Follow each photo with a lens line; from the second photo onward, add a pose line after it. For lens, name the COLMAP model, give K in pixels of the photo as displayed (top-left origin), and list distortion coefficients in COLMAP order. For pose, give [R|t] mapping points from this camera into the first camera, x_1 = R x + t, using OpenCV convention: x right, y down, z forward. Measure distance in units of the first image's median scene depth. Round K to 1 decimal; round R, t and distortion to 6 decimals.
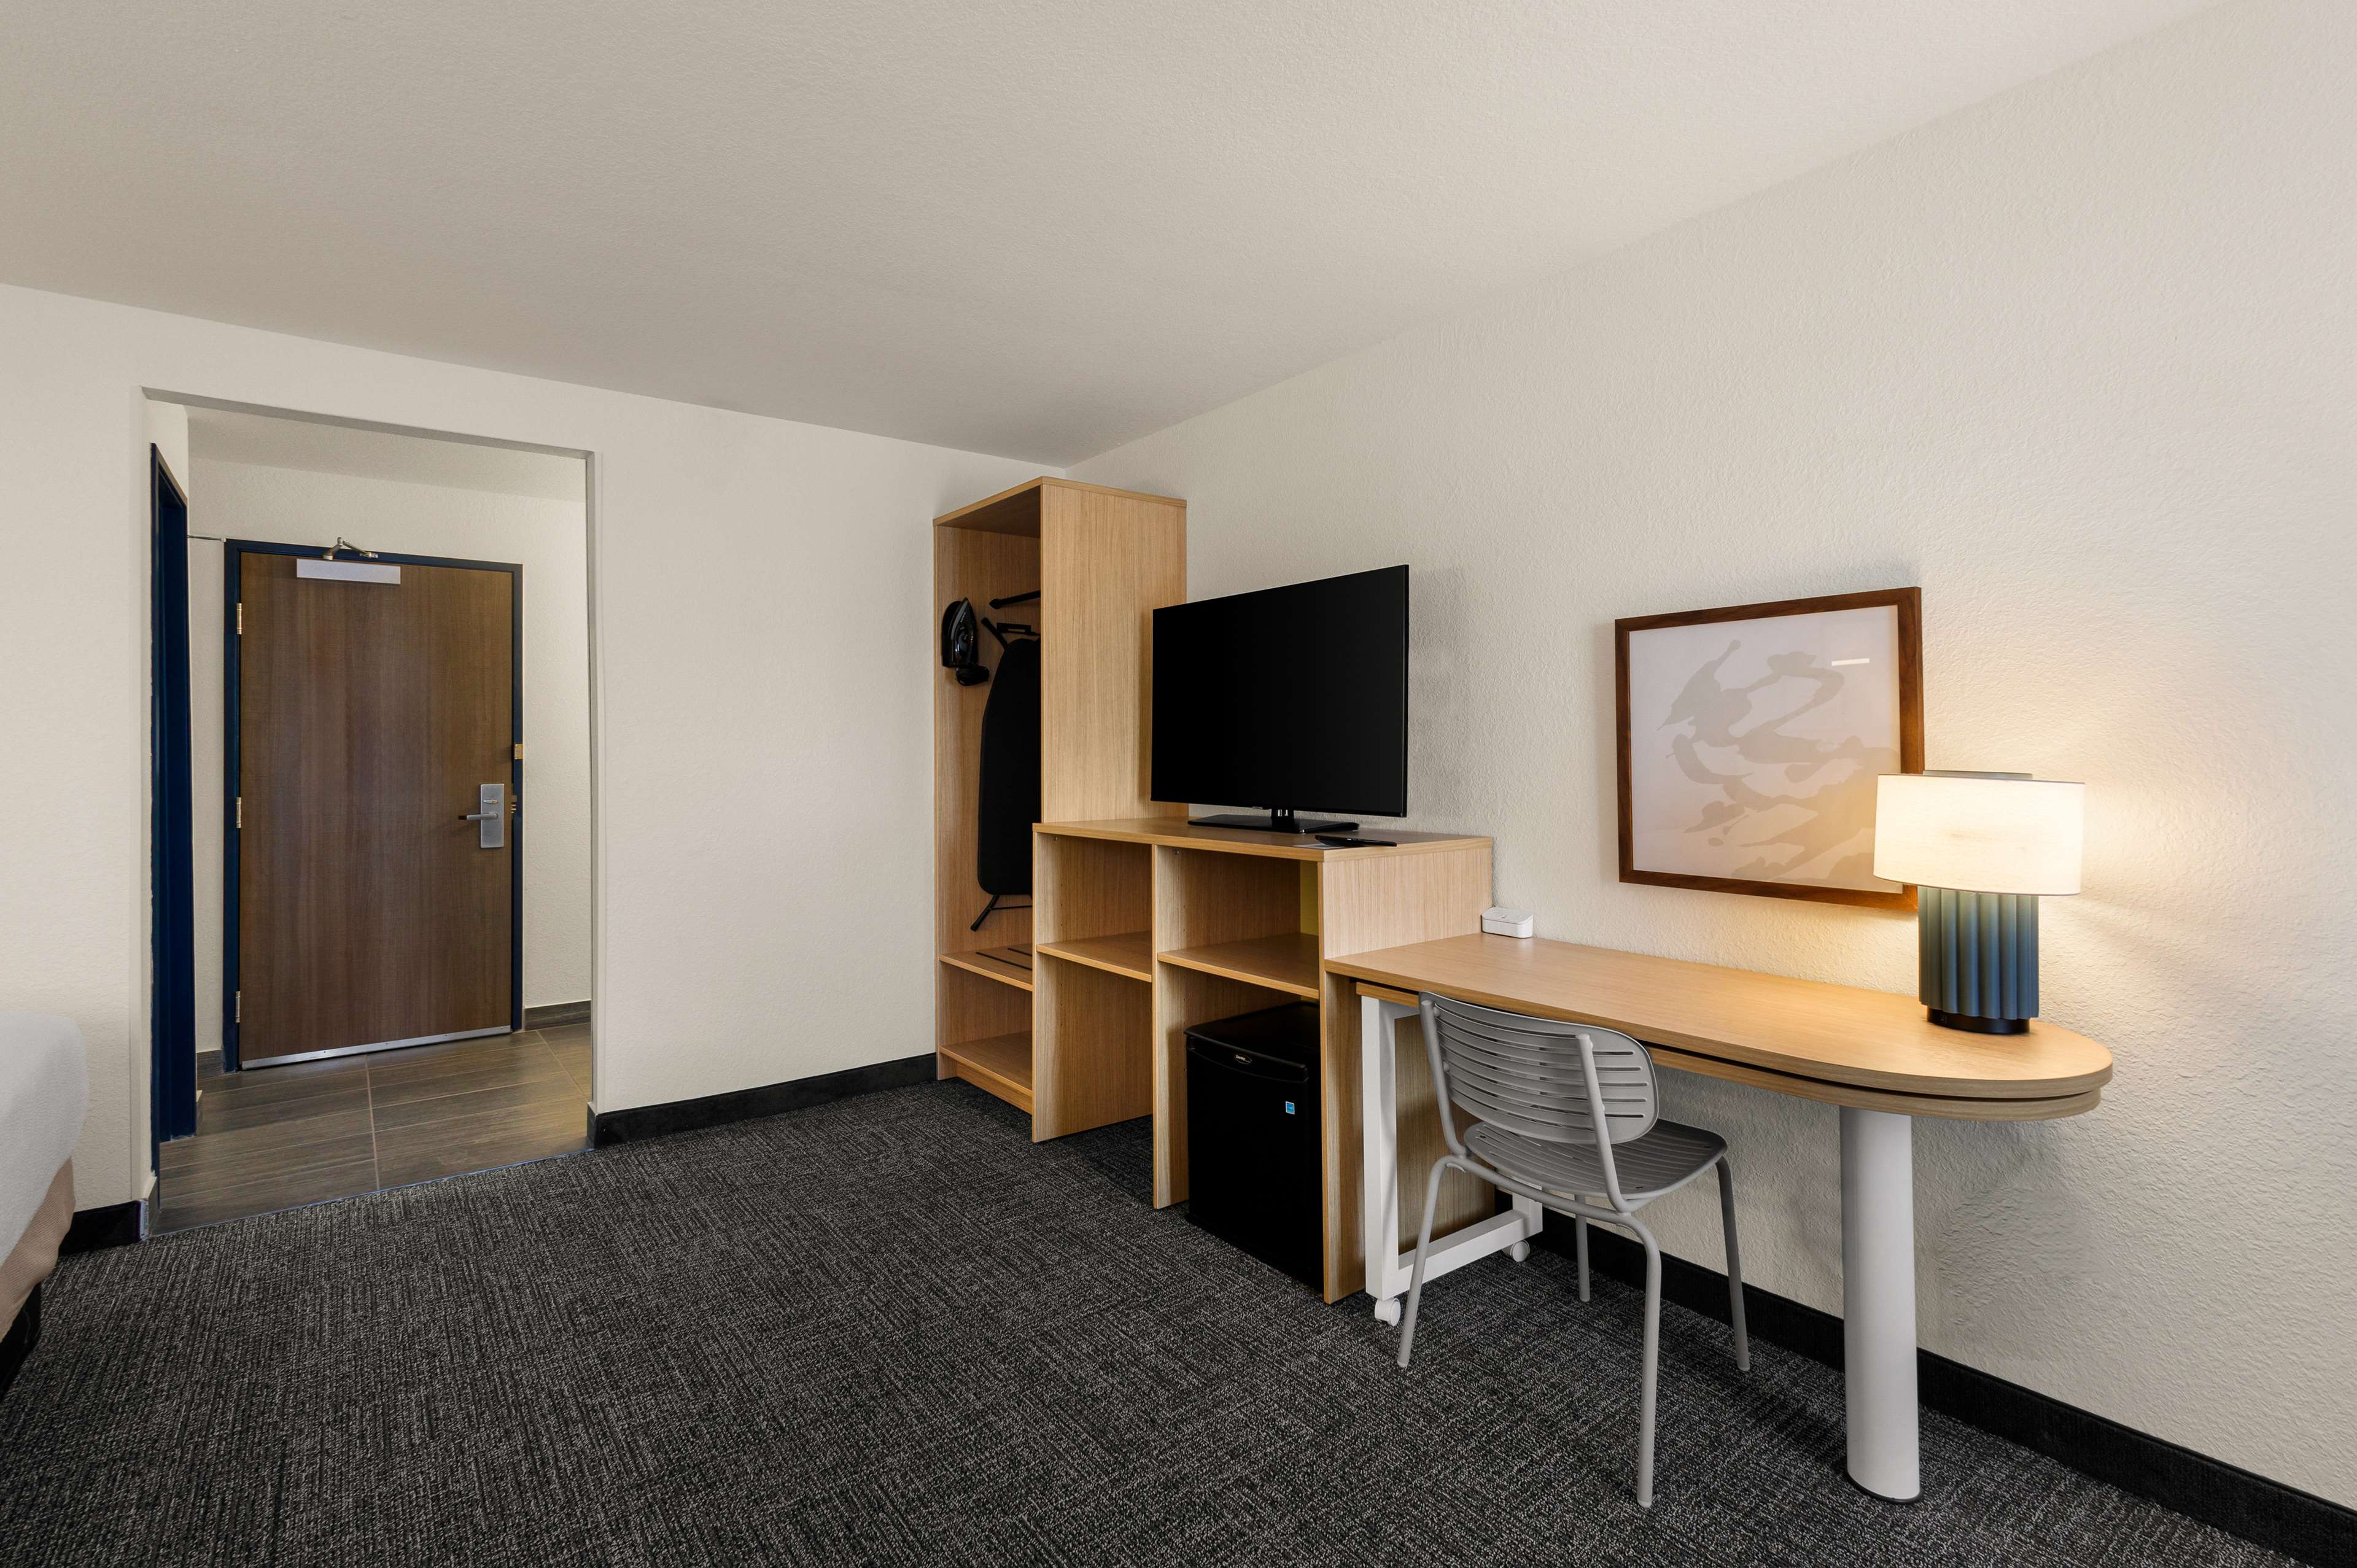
lens RADIAL K [[1103.5, 0, 1188.5], [0, 1103.5, 736.1], [0, 0, 1]] dist [0.002103, -0.000534]
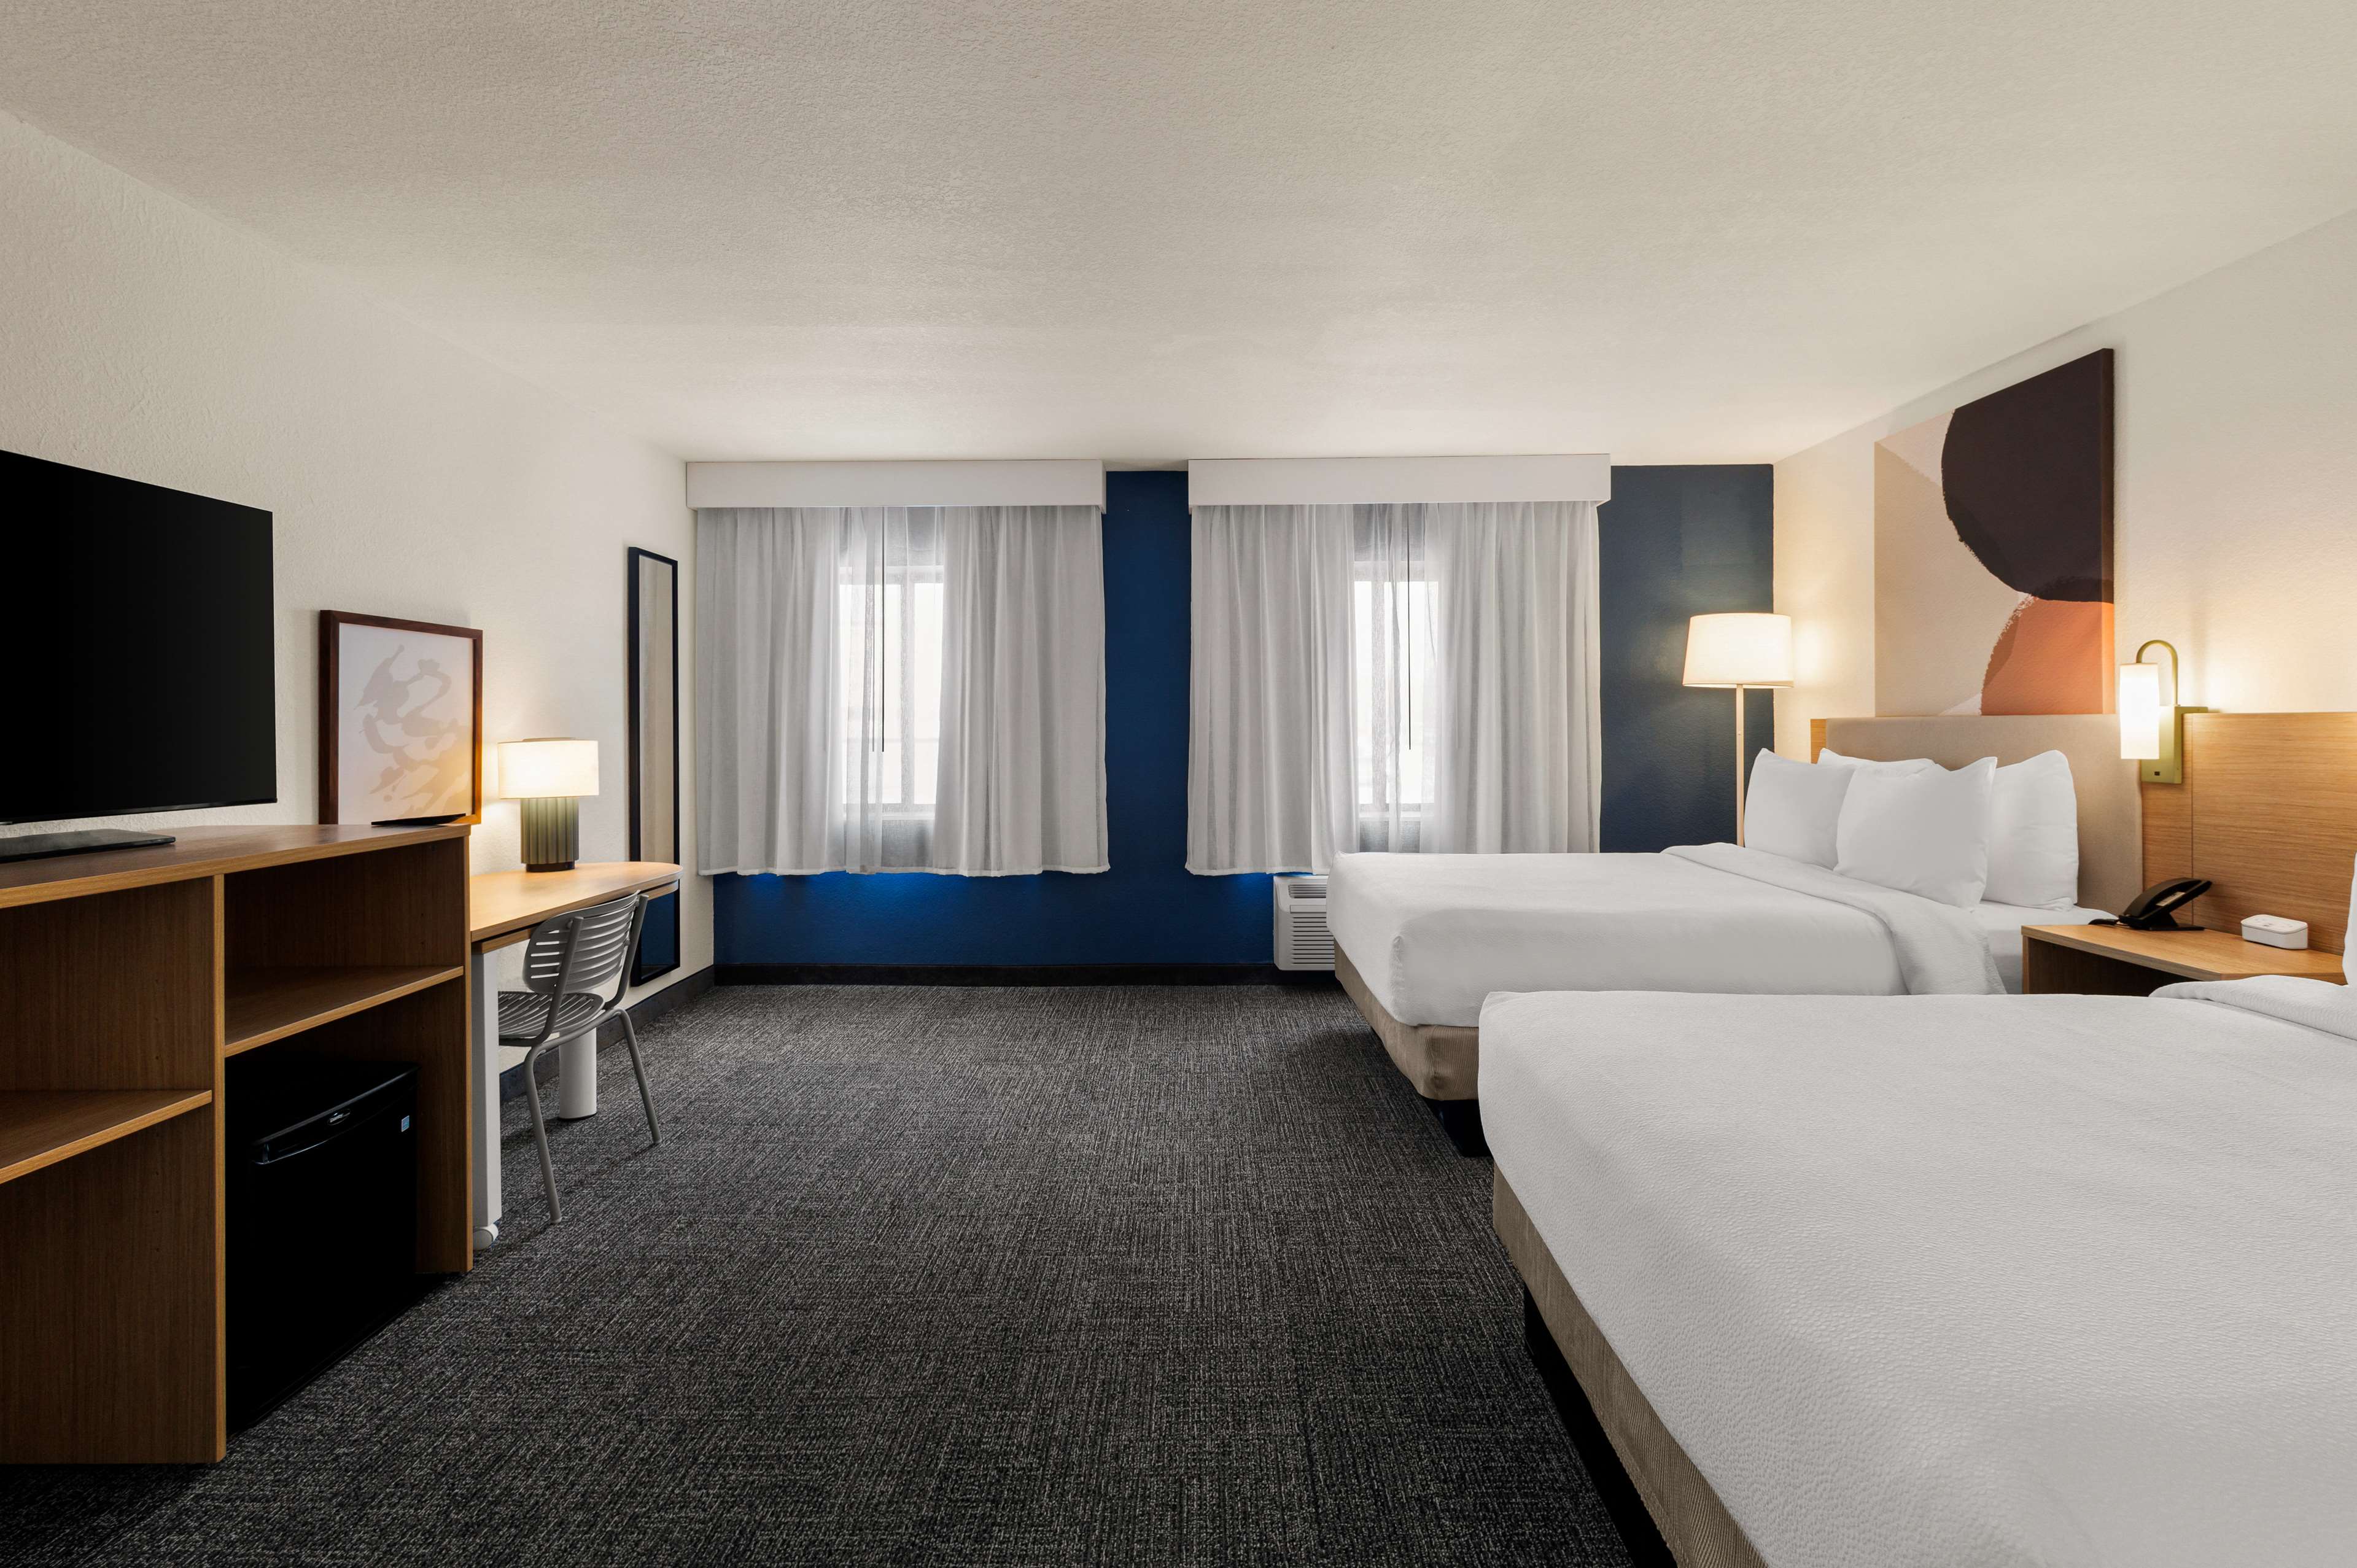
lens RADIAL K [[1103.5, 0, 1176.5], [0, 1103.5, 736.0], [0, 0, 1]] dist [0.002103, -0.000534]
pose [[-0.786638, 0.002106, 0.617411, -1.082863], [-0.002146, 0.999979, -0.006145, 0.030007], [-0.617411, -0.006159, -0.786616, 1.499675]]
